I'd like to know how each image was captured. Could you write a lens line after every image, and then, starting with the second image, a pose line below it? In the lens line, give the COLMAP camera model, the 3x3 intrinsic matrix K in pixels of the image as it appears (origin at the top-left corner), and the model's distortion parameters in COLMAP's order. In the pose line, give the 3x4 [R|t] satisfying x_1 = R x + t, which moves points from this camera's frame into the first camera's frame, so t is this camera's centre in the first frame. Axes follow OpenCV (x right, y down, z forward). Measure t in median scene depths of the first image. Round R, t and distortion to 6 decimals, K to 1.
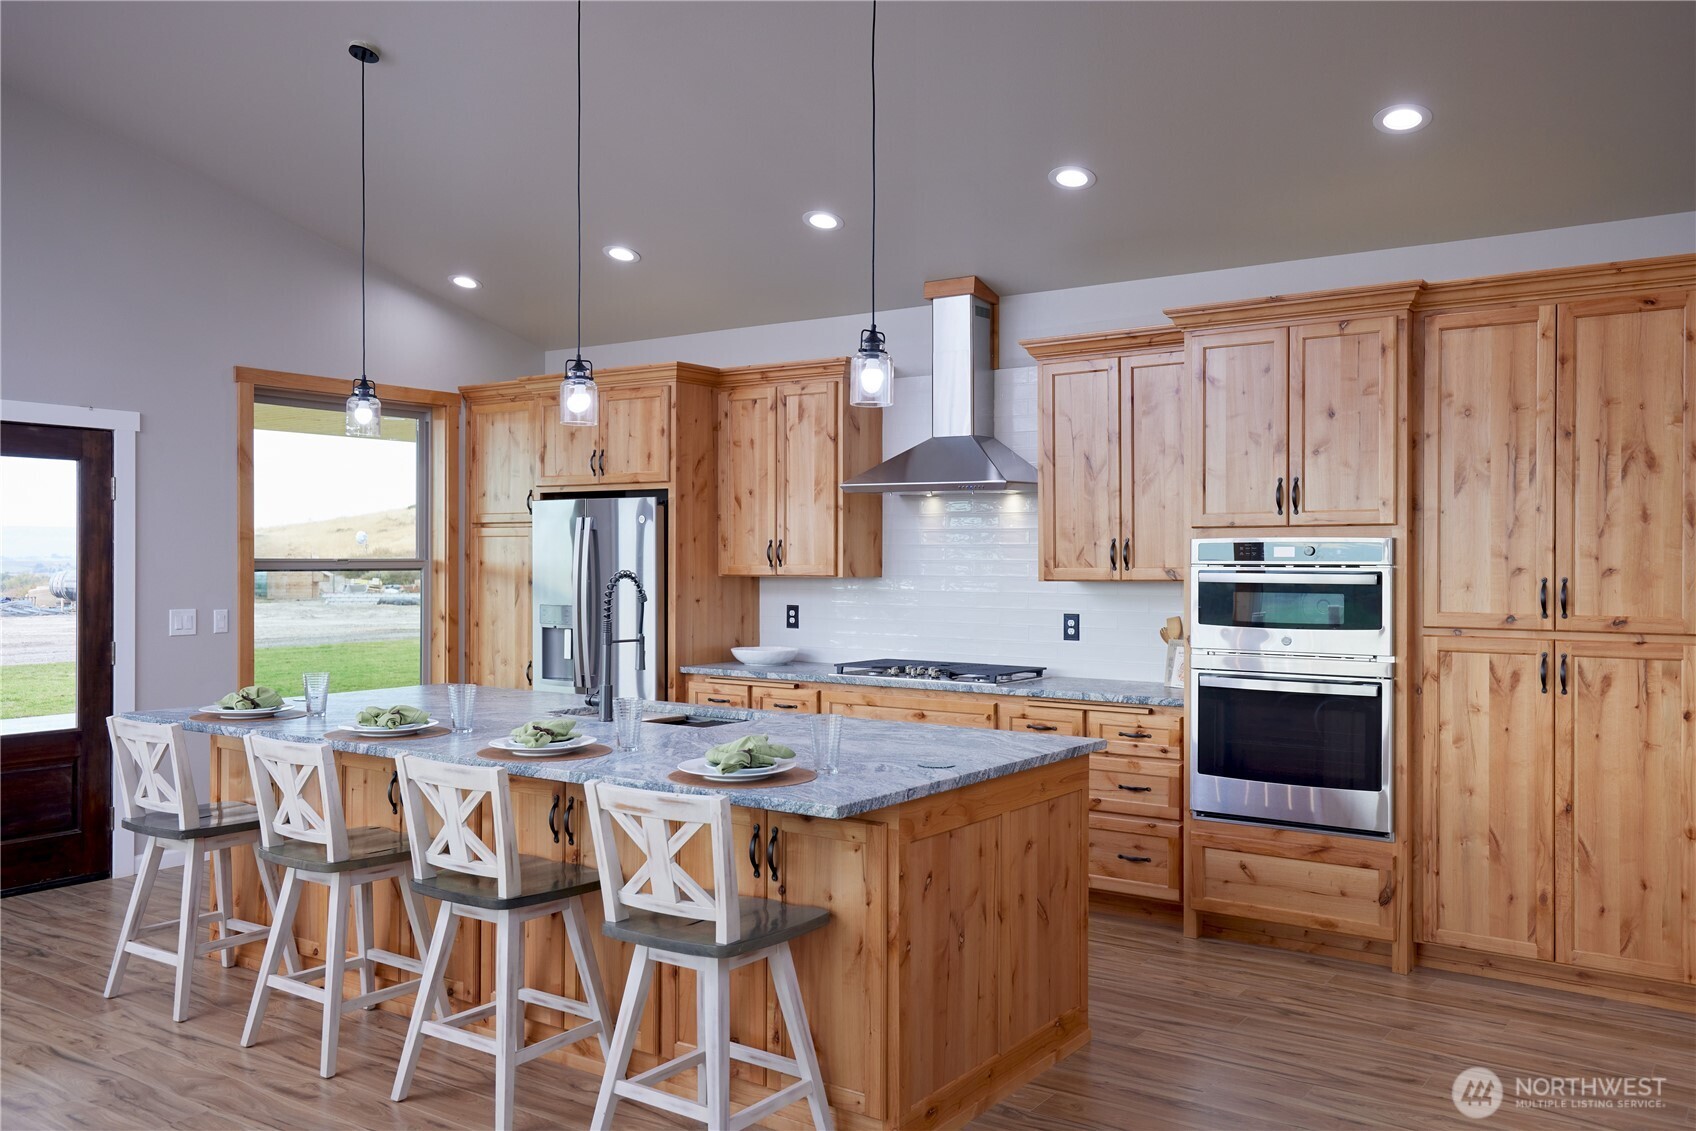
lens RADIAL K [[1364.0, 0, 850.7], [0, 1364.0, 558.9], [0, 0, 1]] dist [0.022863, -0.002848]
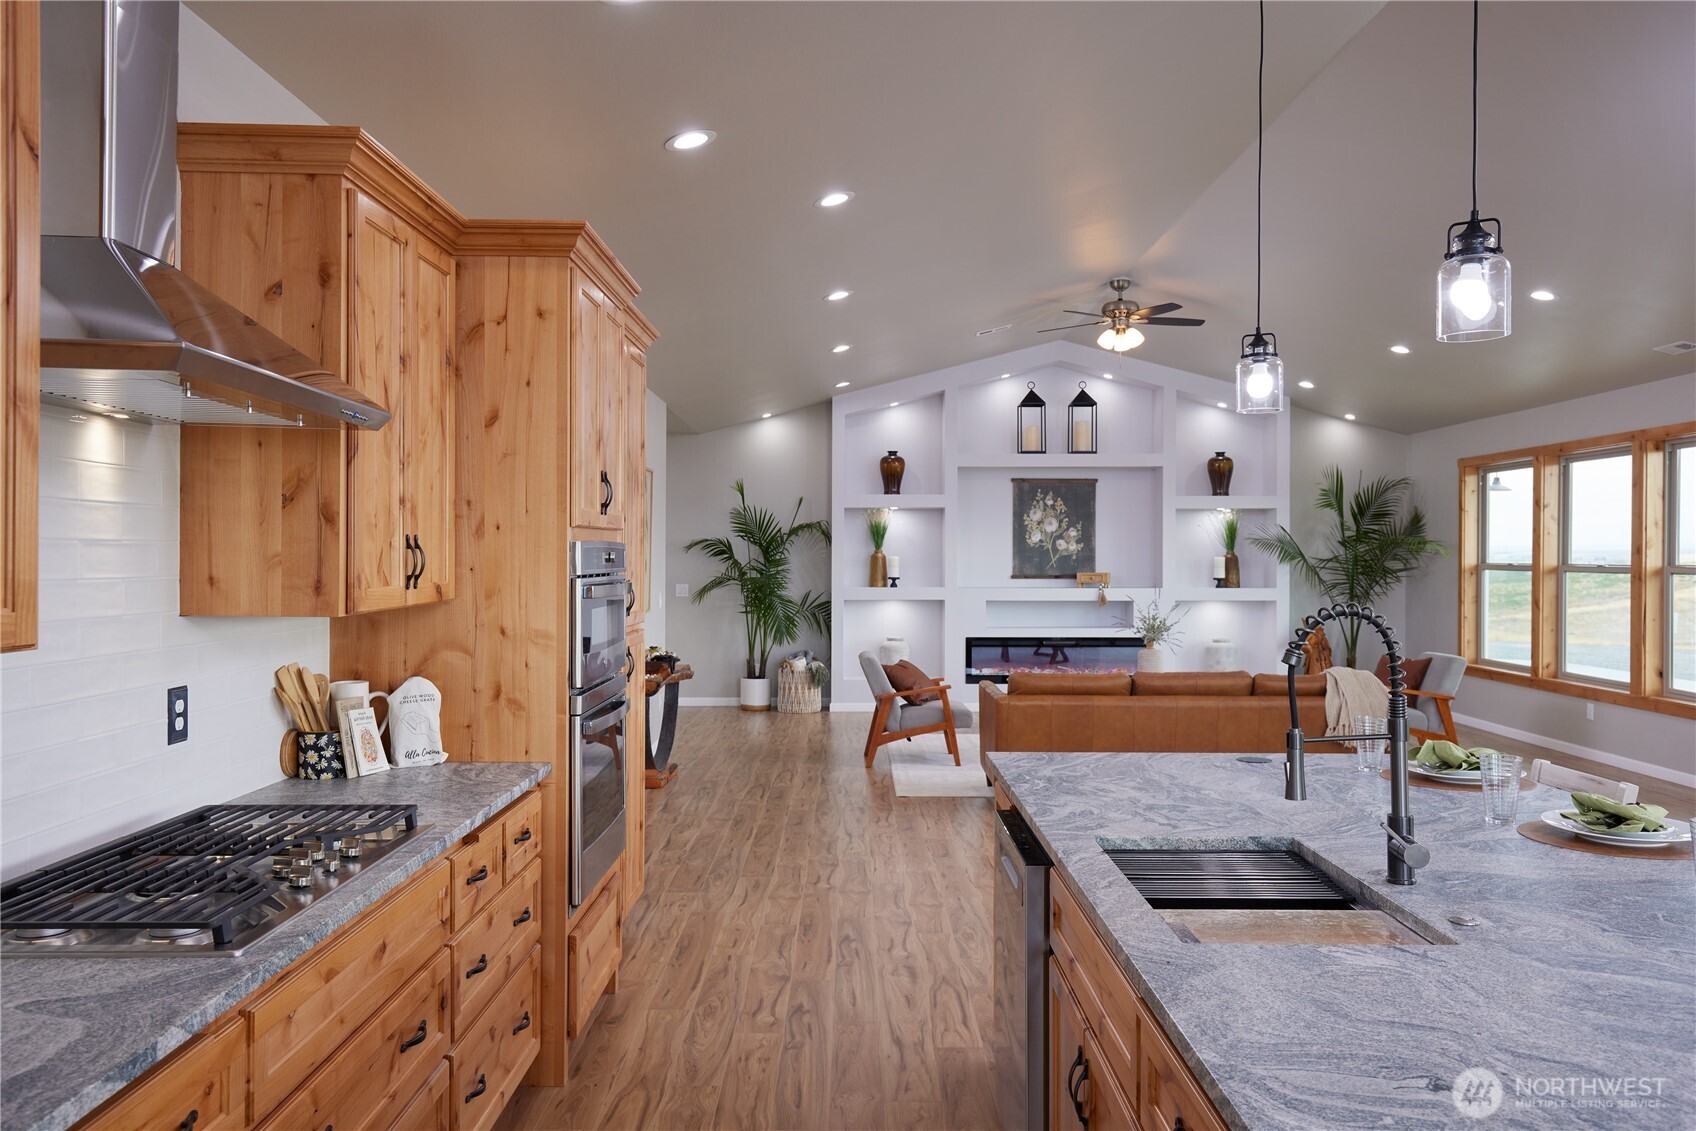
lens RADIAL K [[1286.5, 0, 857.7], [0, 1286.5, 564.1], [0, 0, 1]] dist [0.012808, 0.006586]
pose [[-0.575701, -0.009034, 0.817611, -0.407006], [-0.003956, 0.999958, 0.008264, -0.008576], [-0.817651, 0.001523, -0.575712, 1.267835]]
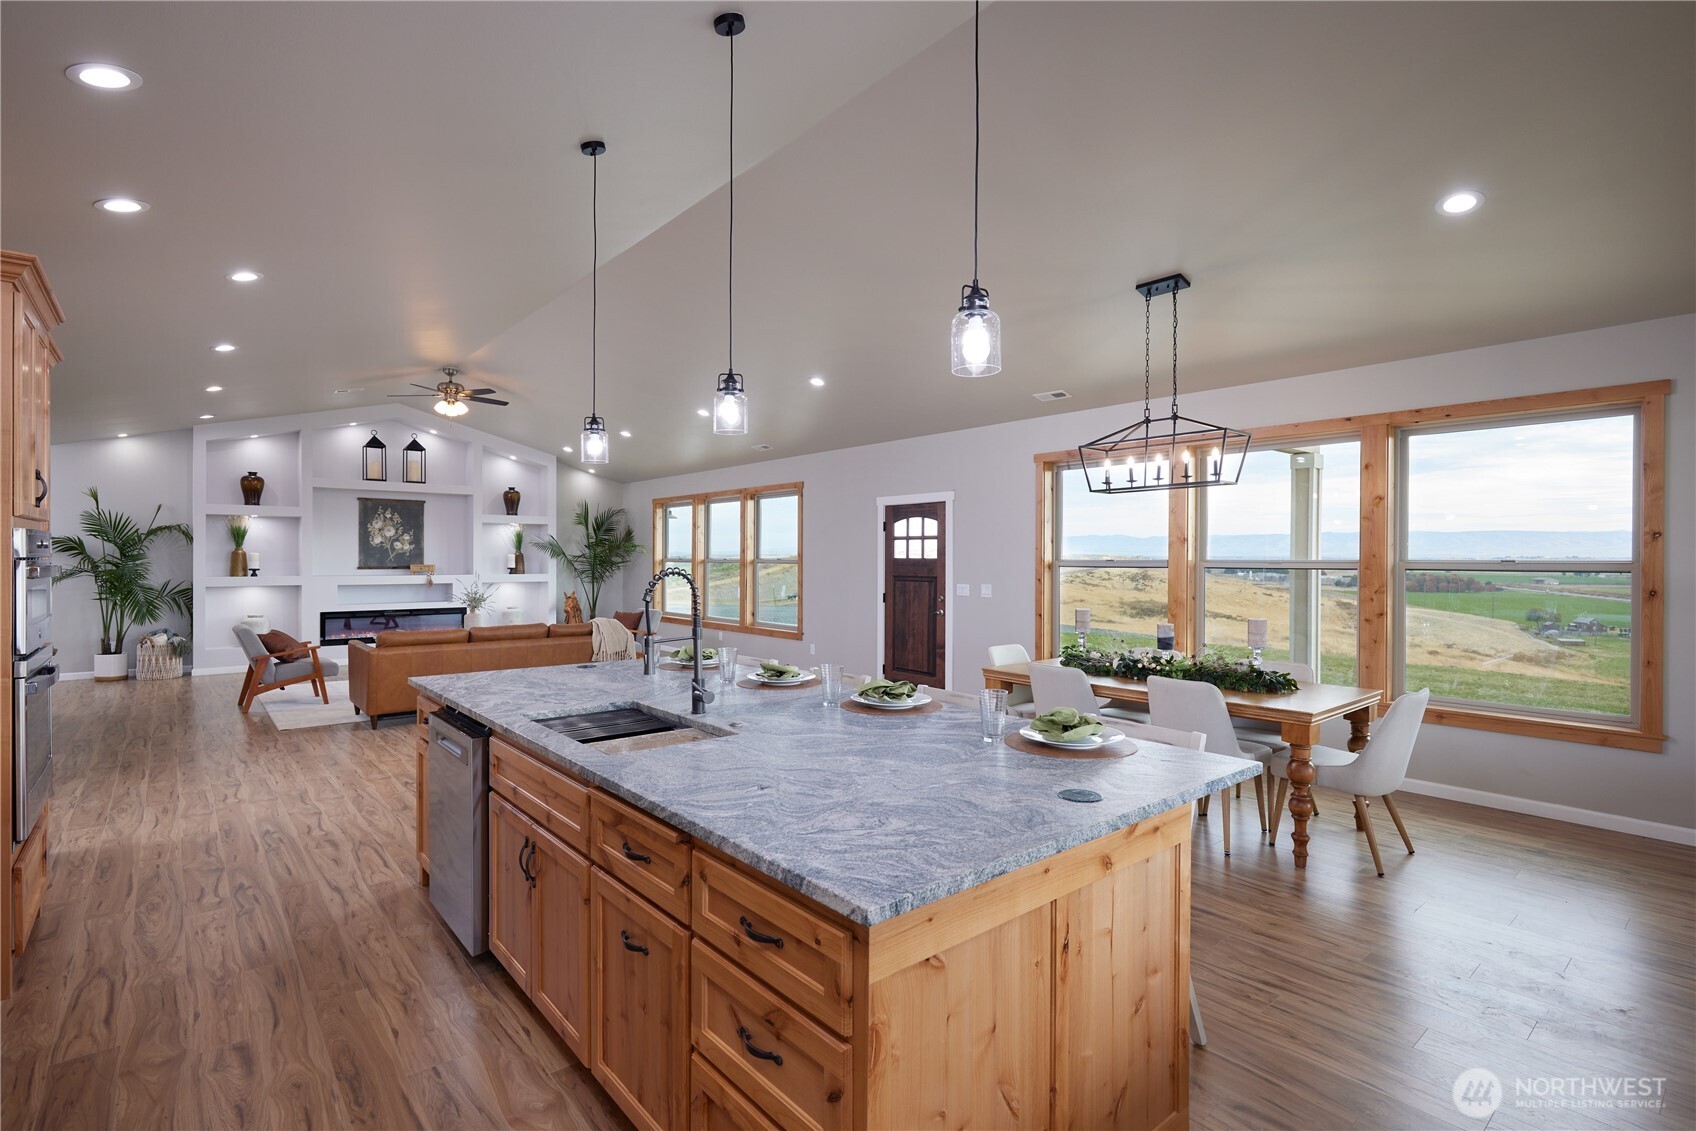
lens RADIAL K [[798.0, 0, 848.2], [0, 798.0, 563.9], [0, 0, 1]] dist [0.000023, 0.000005]
pose [[-0.966375, -0.007865, 0.257016, -0.382950], [-0.006217, 0.999955, 0.007225, 0.000898], [-0.257062, 0.005384, -0.966380, 1.341981]]
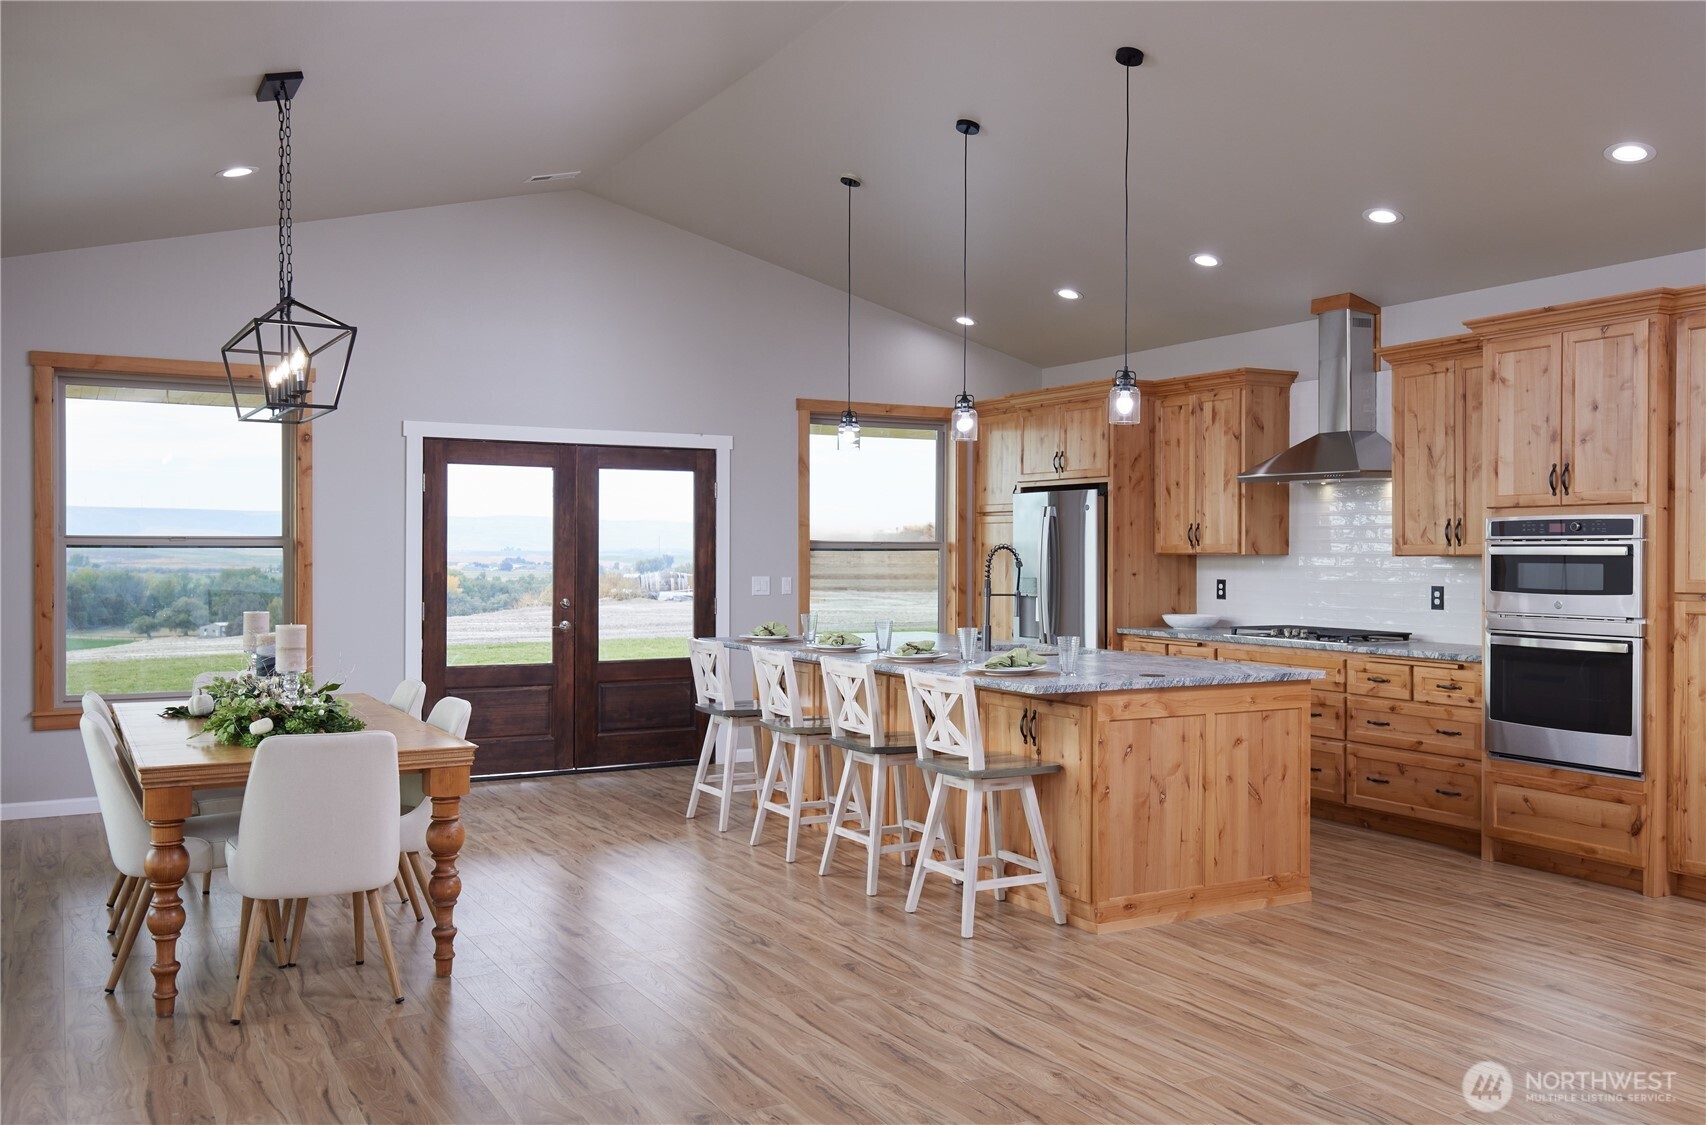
lens RADIAL K [[1453.7, 0, 890.0], [0, 1453.7, 556.8], [0, 0, 1]] dist [0.016295, 0.019205]
pose [[0.904361, 0.001905, -0.426764, 0.317369], [-0.000984, 0.999997, 0.002379, 0.016083], [0.426767, -0.001731, 0.904360, -0.337174]]
